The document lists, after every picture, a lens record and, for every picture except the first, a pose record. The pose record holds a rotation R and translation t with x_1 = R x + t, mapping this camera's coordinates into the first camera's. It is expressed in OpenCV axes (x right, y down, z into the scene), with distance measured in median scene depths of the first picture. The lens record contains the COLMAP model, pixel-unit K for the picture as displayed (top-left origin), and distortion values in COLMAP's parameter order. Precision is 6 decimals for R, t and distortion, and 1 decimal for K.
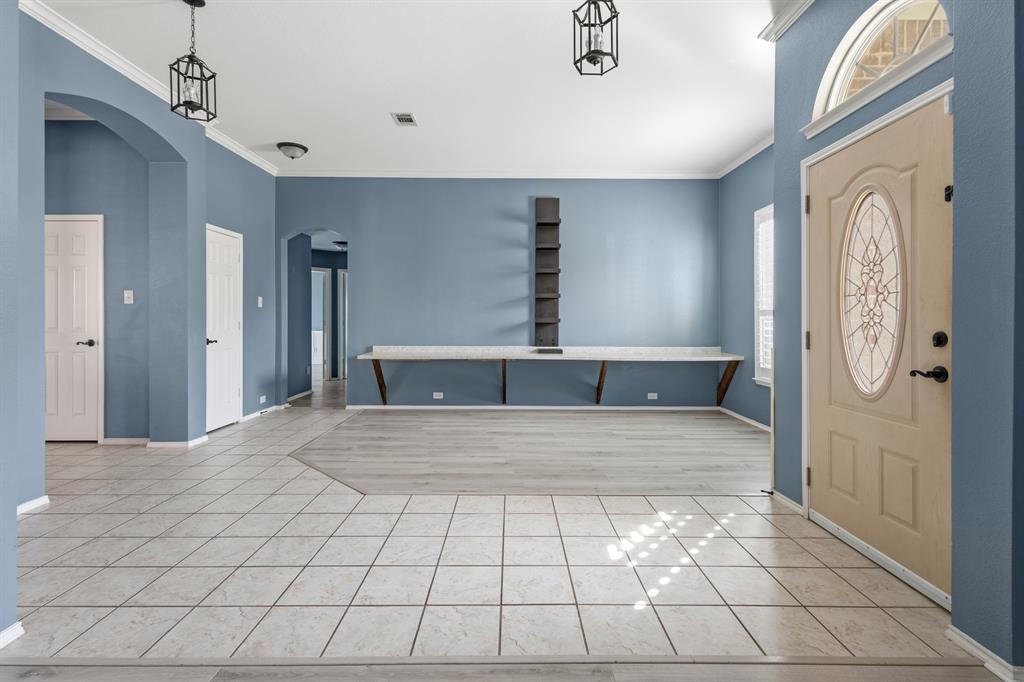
lens RADIAL K [[479.1, 0, 517.5], [0, 479.1, 321.7], [0, 0, 1]] dist [0.018618, 0.000243]
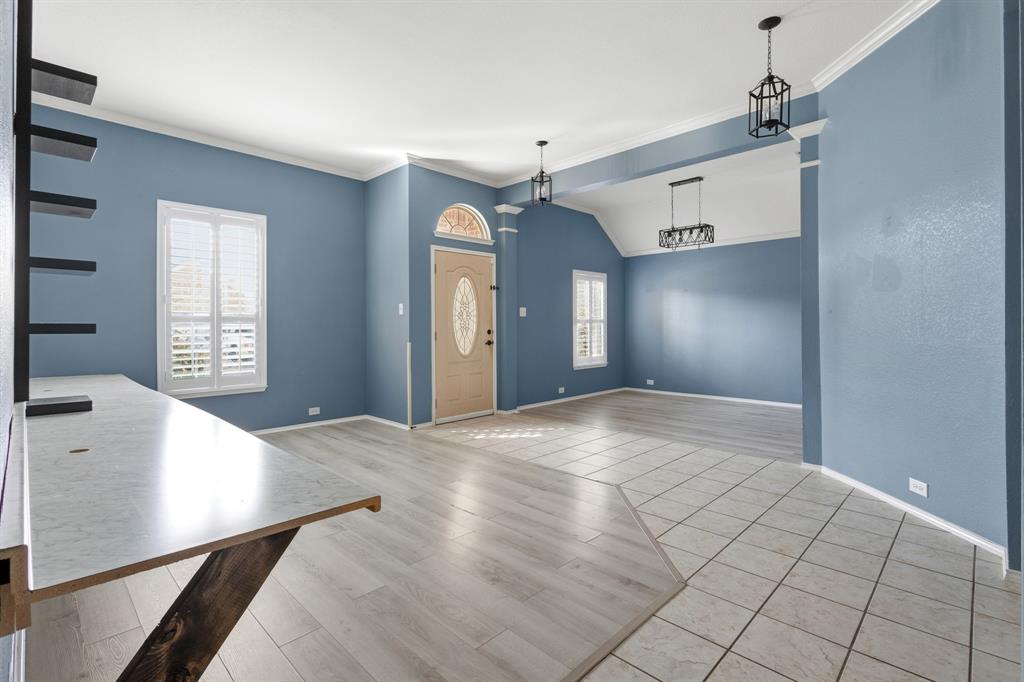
lens RADIAL K [[479.1, 0, 517.5], [0, 479.1, 321.7], [0, 0, 1]] dist [0.018618, 0.000243]
pose [[-0.711203, 0.005949, 0.702962, -1.187743], [-0.000073, 0.999964, -0.008536, -0.003593], [-0.702987, -0.006122, -0.711176, 2.491210]]
